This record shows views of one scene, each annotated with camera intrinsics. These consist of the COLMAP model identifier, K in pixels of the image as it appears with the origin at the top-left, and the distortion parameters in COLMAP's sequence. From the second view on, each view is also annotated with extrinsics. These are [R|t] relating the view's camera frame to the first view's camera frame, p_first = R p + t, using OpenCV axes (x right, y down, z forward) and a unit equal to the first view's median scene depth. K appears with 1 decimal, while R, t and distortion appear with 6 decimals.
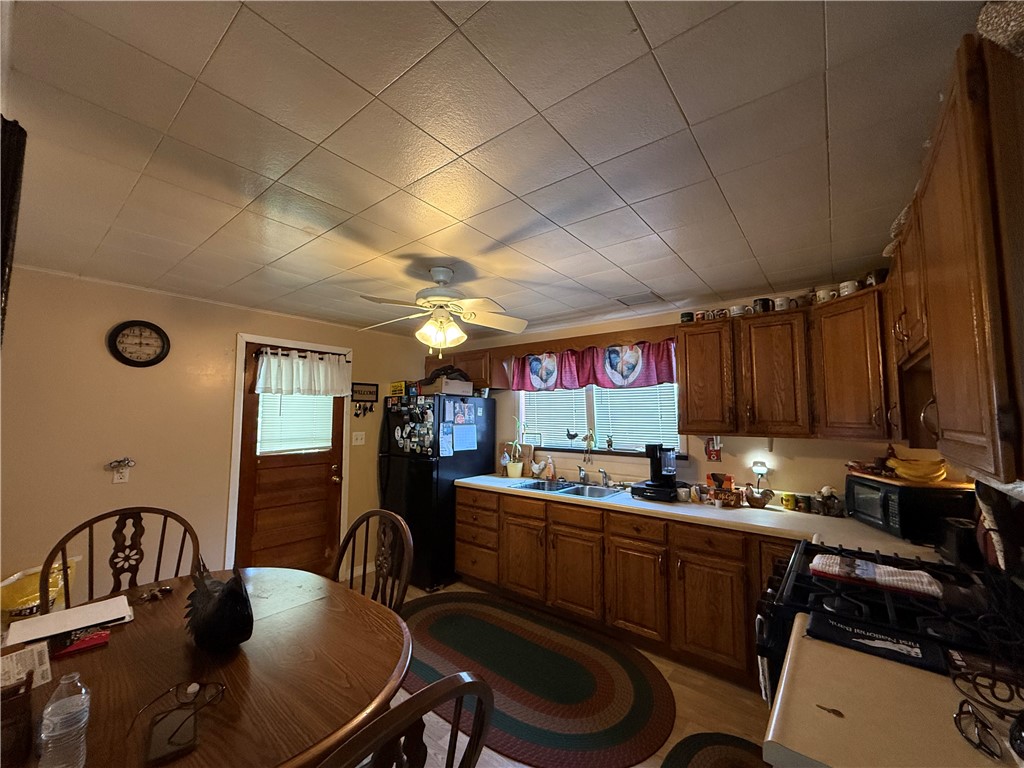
lens RADIAL K [[408.9, 0, 508.8], [0, 408.9, 383.7], [0, 0, 1]] dist [0.004066, -0.000861]
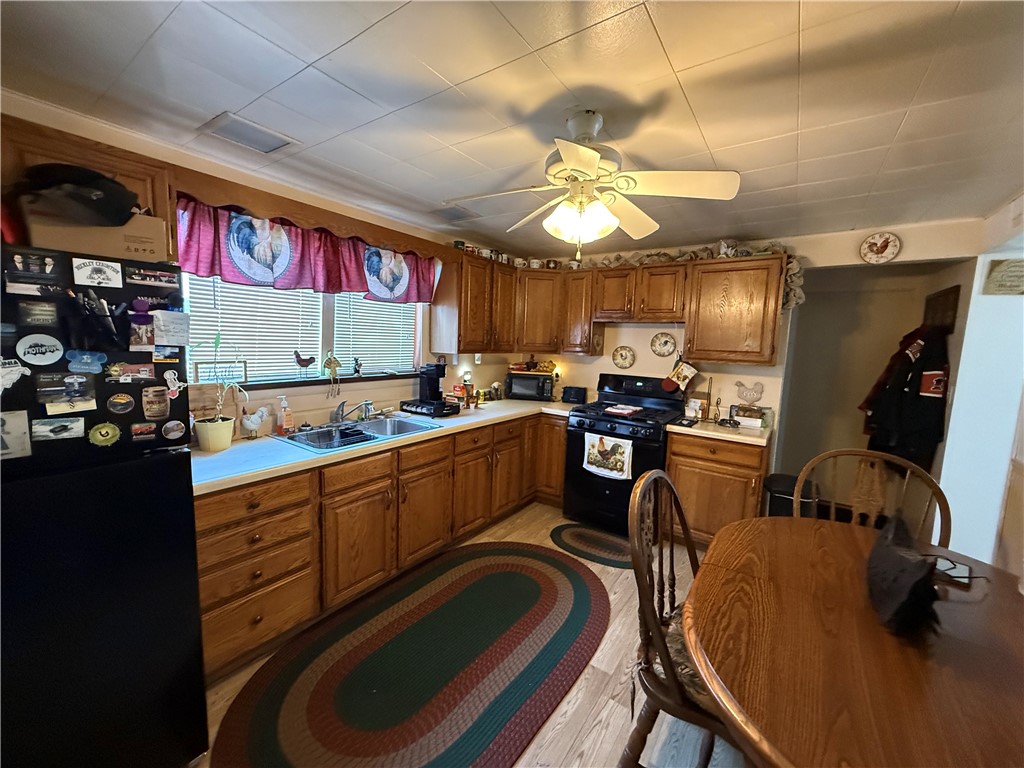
lens RADIAL K [[408.9, 0, 509.1], [0, 408.9, 384.9], [0, 0, 1]] dist [0.004066, -0.000861]
pose [[-0.066733, -0.118420, 0.990719, -0.570555], [-0.118355, 0.986861, 0.109987, 0.054688], [-0.990726, -0.109917, -0.079871, 0.756449]]
